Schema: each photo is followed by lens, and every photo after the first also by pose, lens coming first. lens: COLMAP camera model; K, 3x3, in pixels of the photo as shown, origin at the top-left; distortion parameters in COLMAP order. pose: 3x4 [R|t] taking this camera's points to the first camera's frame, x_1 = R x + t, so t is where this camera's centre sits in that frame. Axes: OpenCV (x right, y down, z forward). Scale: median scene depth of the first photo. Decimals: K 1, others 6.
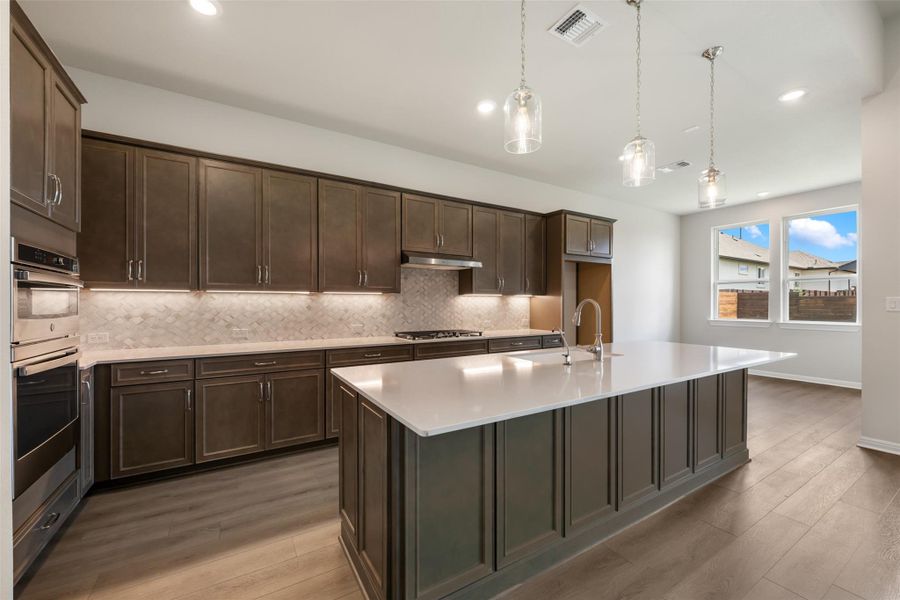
lens RADIAL K [[356.7, 0, 447.4], [0, 356.7, 304.4], [0, 0, 1]] dist [-0.000253, -0.000831]
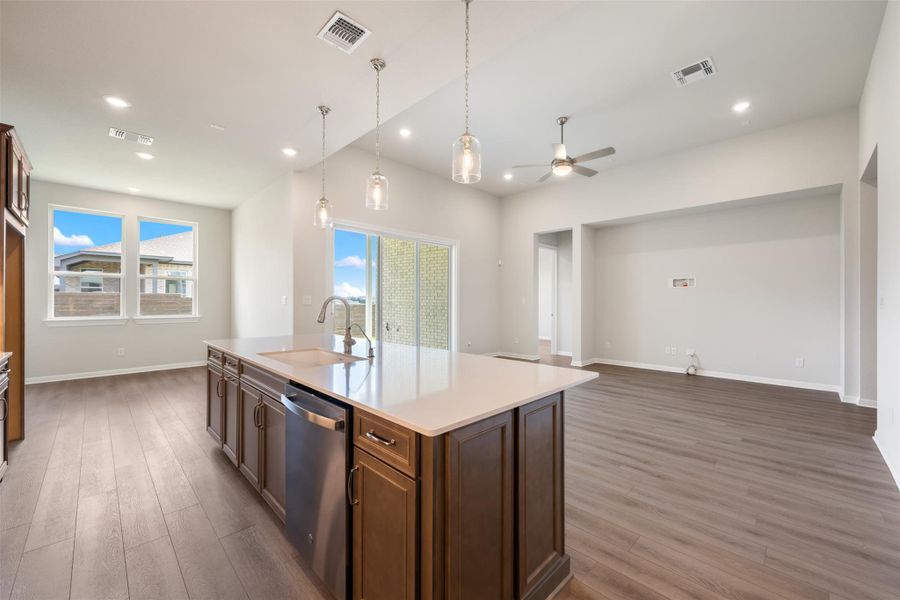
lens RADIAL K [[356.7, 0, 449.6], [0, 356.7, 297.1], [0, 0, 1]] dist [-0.000253, -0.000831]
pose [[-0.240794, 0.007940, 0.970544, -0.463568], [-0.000178, 0.999966, -0.008225, -0.002626], [-0.970576, -0.002153, -0.240784, 0.616586]]
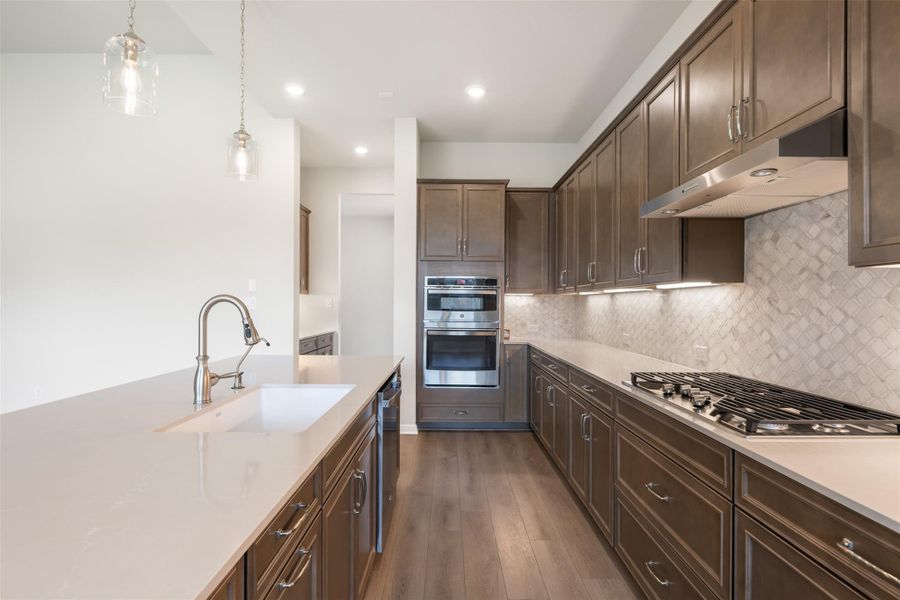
lens RADIAL K [[457.8, 0, 449.8], [0, 457.8, 303.4], [0, 0, 1]] dist [-0.002278, -0.000229]
pose [[-0.515175, -0.002357, -0.857082, 0.544626], [-0.006788, 0.999976, 0.001330, -0.003550], [0.857058, 0.006503, -0.515179, 1.101501]]
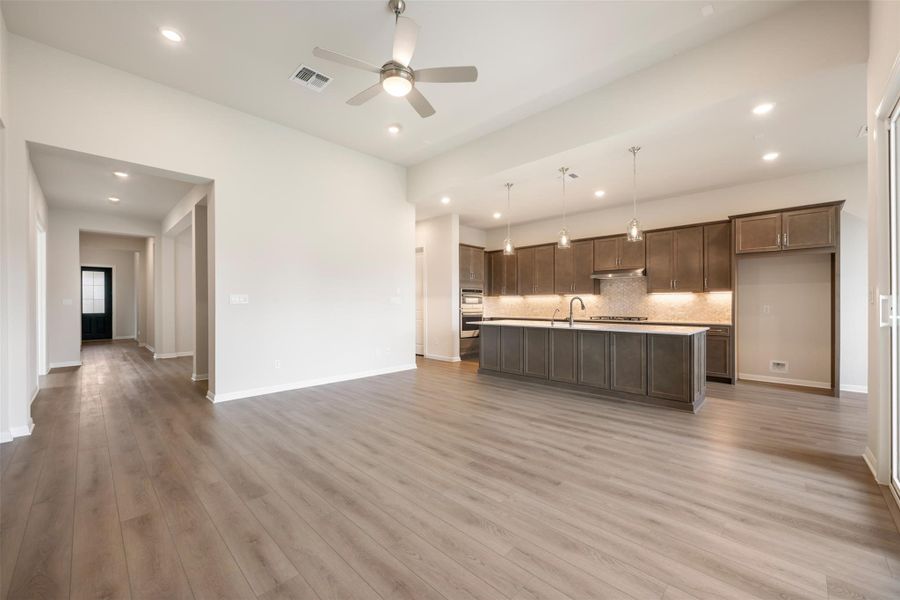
lens RADIAL K [[356.7, 0, 449.4], [0, 356.7, 303.9], [0, 0, 1]] dist [-0.000253, -0.000831]
pose [[0.248936, 0.001291, -0.968519, 1.545782], [0.000191, 0.999999, 0.001382, 0.014935], [0.968520, -0.000529, 0.248935, -0.194802]]
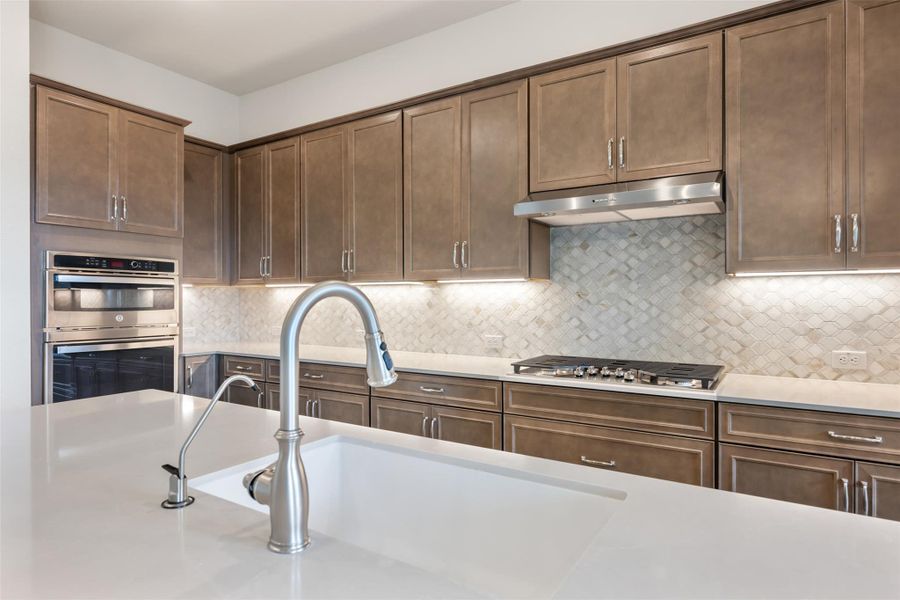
lens RADIAL K [[512.2, 0, 449.7], [0, 512.2, 301.7], [0, 0, 1]] dist [-0.004807, -0.000365]
pose [[0.441587, 0.006144, -0.897197, 0.493269], [-0.000045, 0.999977, 0.006826, -0.003042], [0.897218, -0.002974, 0.441577, 0.609241]]
